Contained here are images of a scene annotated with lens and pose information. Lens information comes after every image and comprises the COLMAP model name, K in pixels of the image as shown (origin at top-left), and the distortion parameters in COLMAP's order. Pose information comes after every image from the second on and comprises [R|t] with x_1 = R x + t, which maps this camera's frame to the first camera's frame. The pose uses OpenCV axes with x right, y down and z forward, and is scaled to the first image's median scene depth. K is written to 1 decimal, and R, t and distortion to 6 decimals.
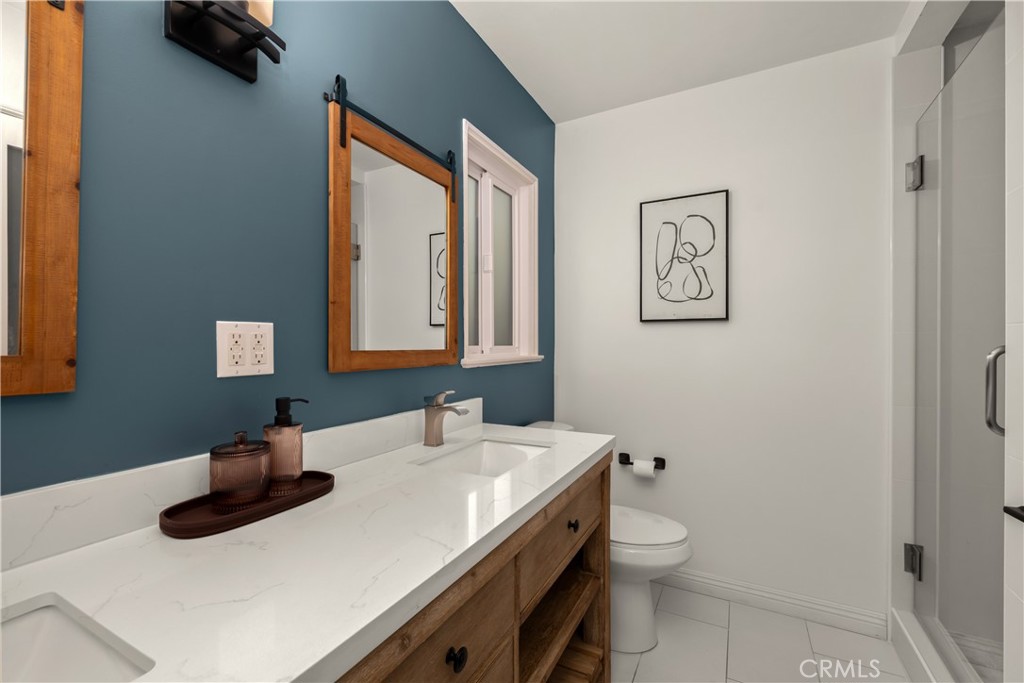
lens RADIAL K [[427.6, 0, 515.0], [0, 427.6, 343.4], [0, 0, 1]] dist [-0.002780, -0.000242]
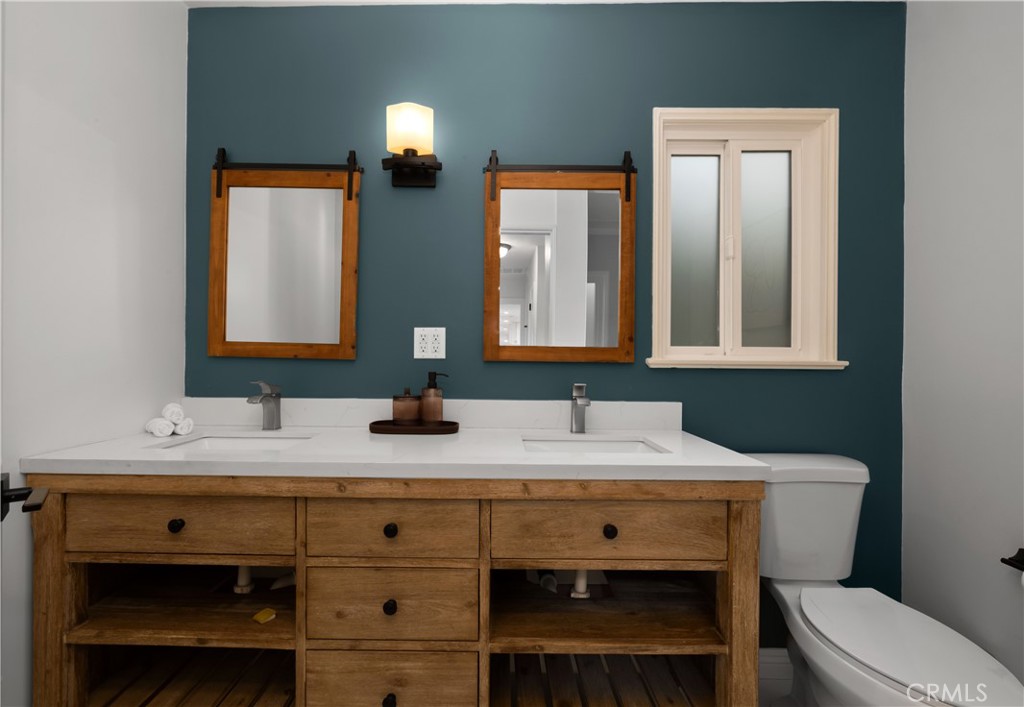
lens RADIAL K [[436.2, 0, 510.6], [0, 436.2, 358.8], [0, 0, 1]] dist [0.002327, 0.000159]
pose [[0.453097, 0.006429, -0.891438, 1.056132], [-0.009212, 0.999954, 0.002530, 0.066028], [0.891414, 0.007066, 0.453136, 0.473596]]
